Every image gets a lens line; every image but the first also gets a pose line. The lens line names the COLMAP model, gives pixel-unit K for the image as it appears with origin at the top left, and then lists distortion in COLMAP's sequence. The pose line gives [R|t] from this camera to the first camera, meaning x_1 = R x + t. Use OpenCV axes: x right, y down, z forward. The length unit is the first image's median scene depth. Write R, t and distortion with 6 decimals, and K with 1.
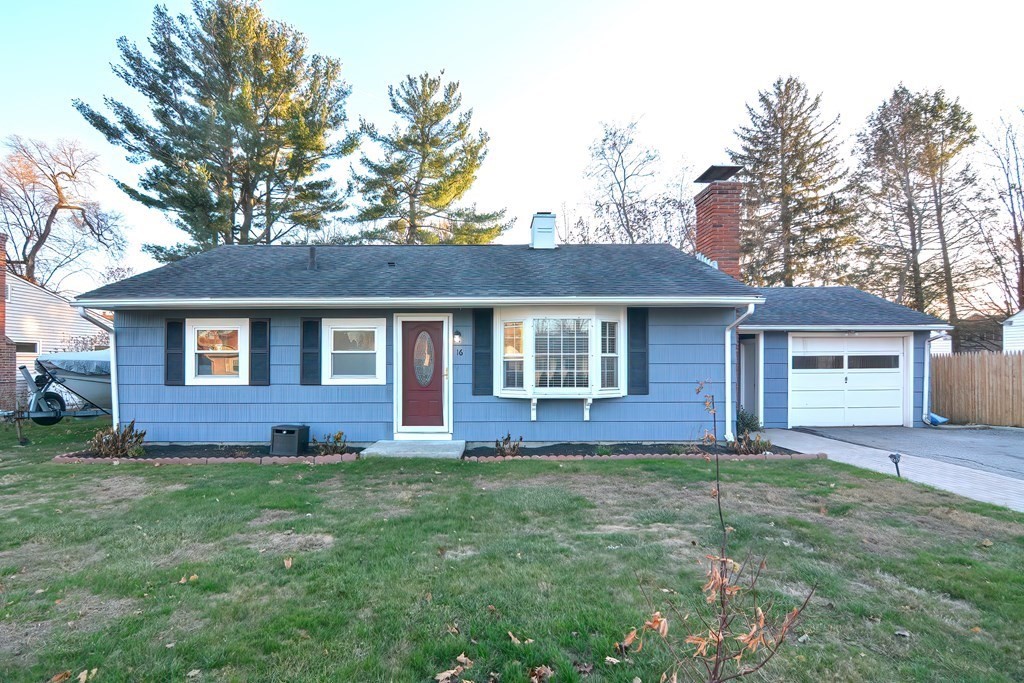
lens RADIAL K [[505.2, 0, 507.3], [0, 505.2, 341.1], [0, 0, 1]] dist [-0.012480, -0.001150]
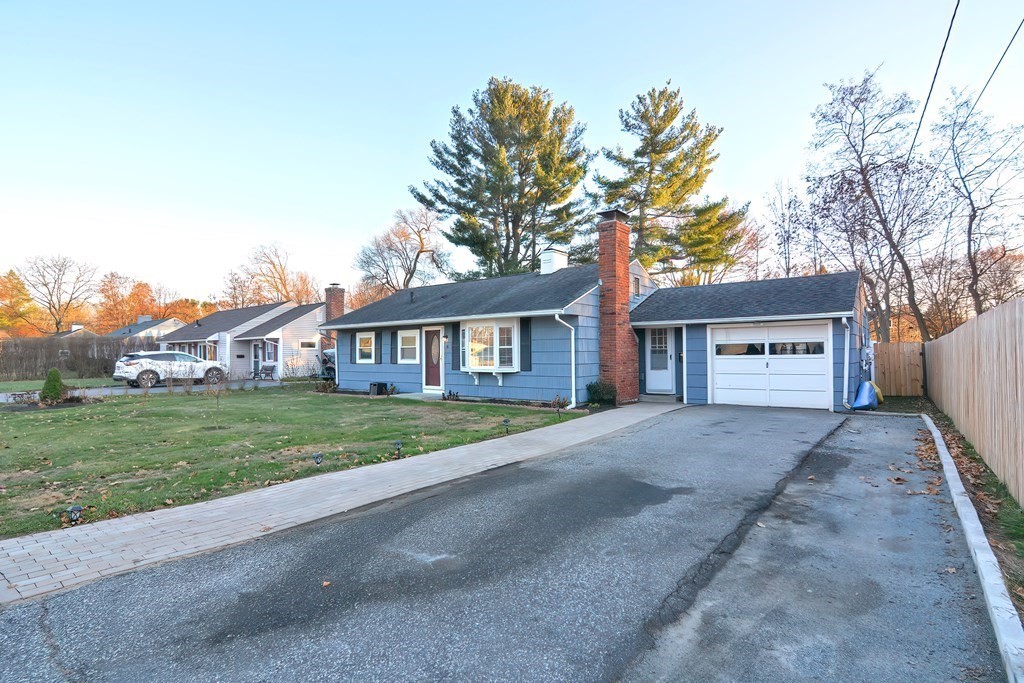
lens RADIAL K [[492.1, 0, 512.0], [0, 492.1, 341.5], [0, 0, 1]] dist [-0.039260, -0.000082]
pose [[0.805621, -0.019990, -0.592094, 0.863078], [0.033620, 0.999363, 0.012004, -0.007255], [0.591477, -0.029577, 0.805779, -0.223648]]
